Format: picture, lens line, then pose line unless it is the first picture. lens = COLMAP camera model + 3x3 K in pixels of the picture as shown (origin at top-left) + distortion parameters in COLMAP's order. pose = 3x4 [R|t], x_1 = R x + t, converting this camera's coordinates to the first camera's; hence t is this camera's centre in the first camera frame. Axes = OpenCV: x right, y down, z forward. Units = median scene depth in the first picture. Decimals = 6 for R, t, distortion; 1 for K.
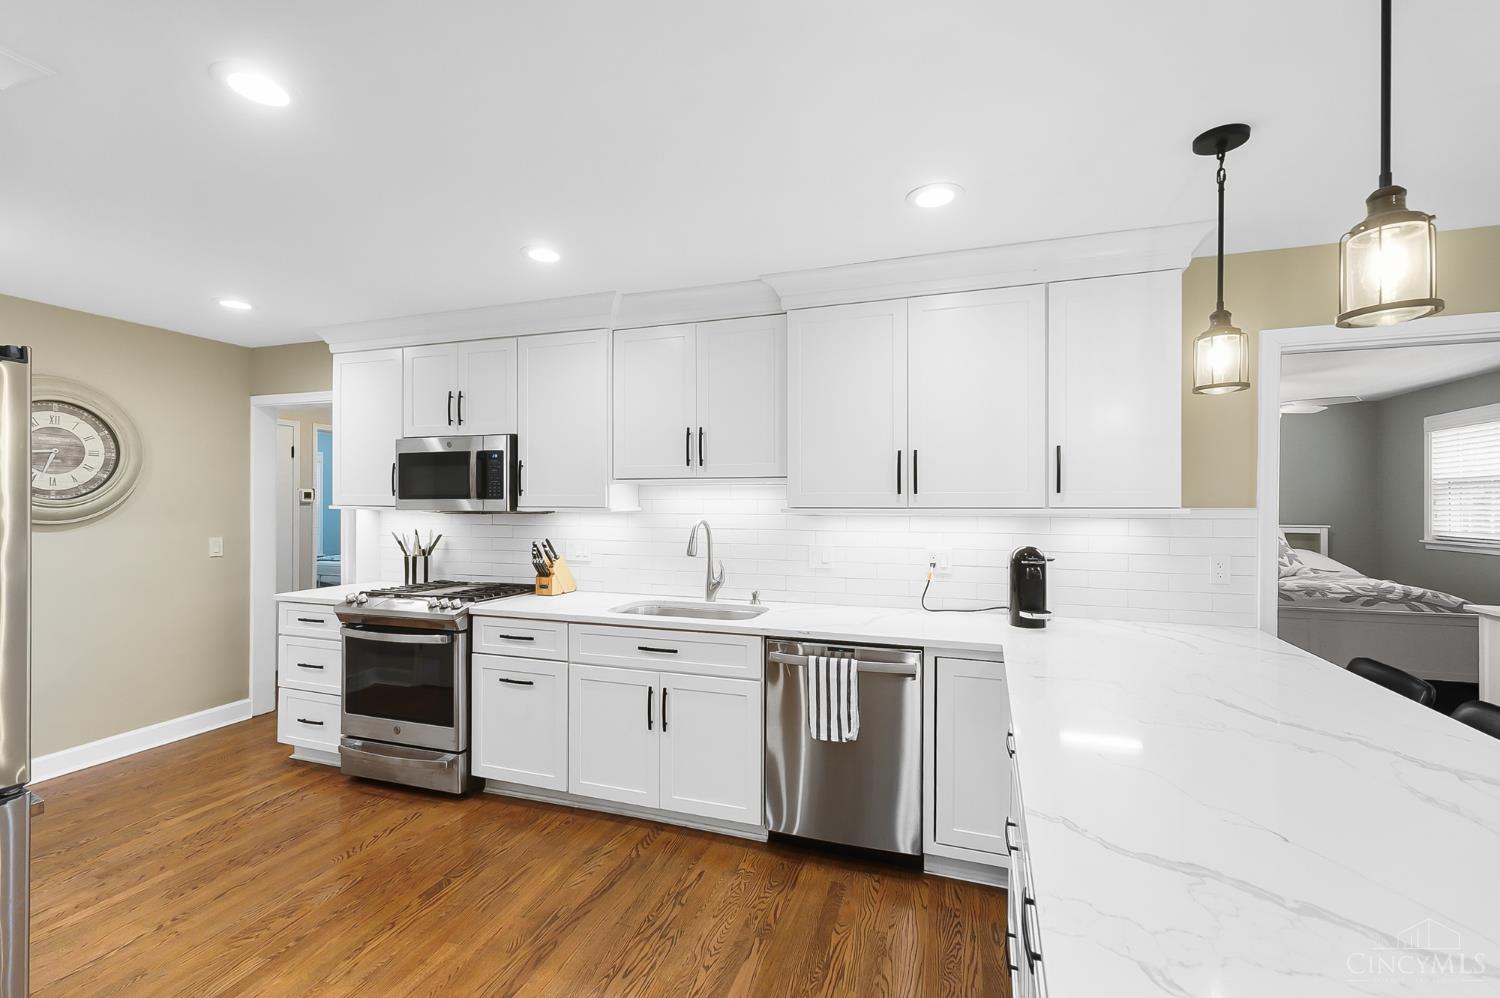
lens RADIAL K [[644.4, 0, 755.4], [0, 644.4, 501.9], [0, 0, 1]] dist [0.000794, 0.000545]
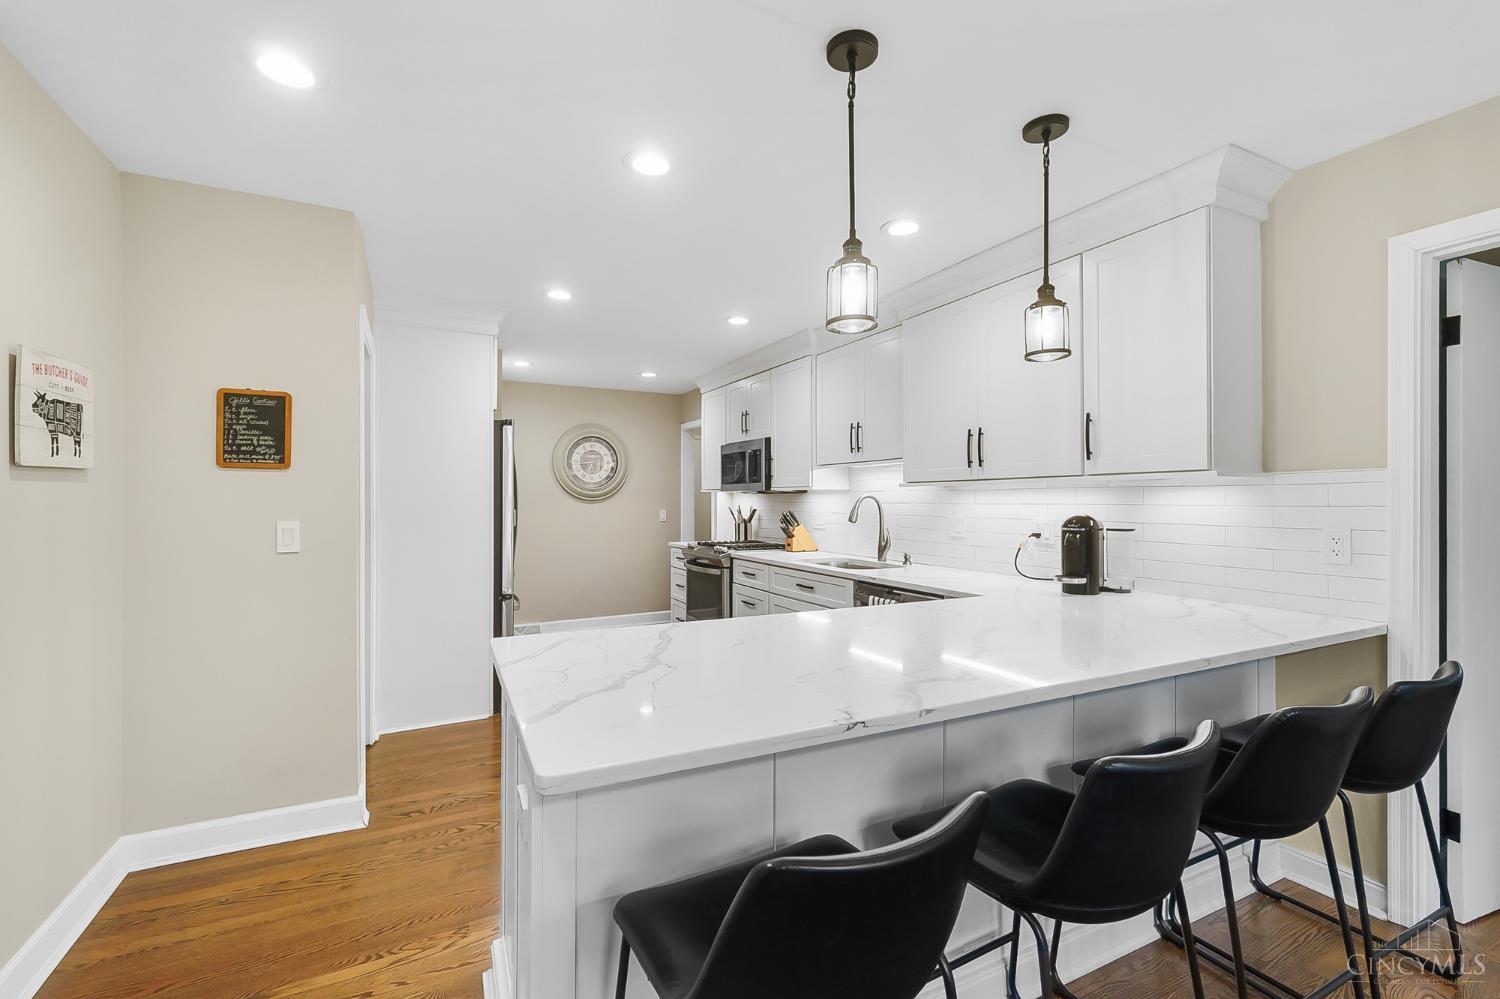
lens RADIAL K [[644.4, 0, 745.5], [0, 644.4, 499.2], [0, 0, 1]] dist [0.000794, 0.000545]
pose [[0.714905, -0.003013, -0.699215, 0.603099], [0.001823, 0.999995, -0.002444, 0.037509], [0.699220, 0.000473, 0.714907, -0.066238]]
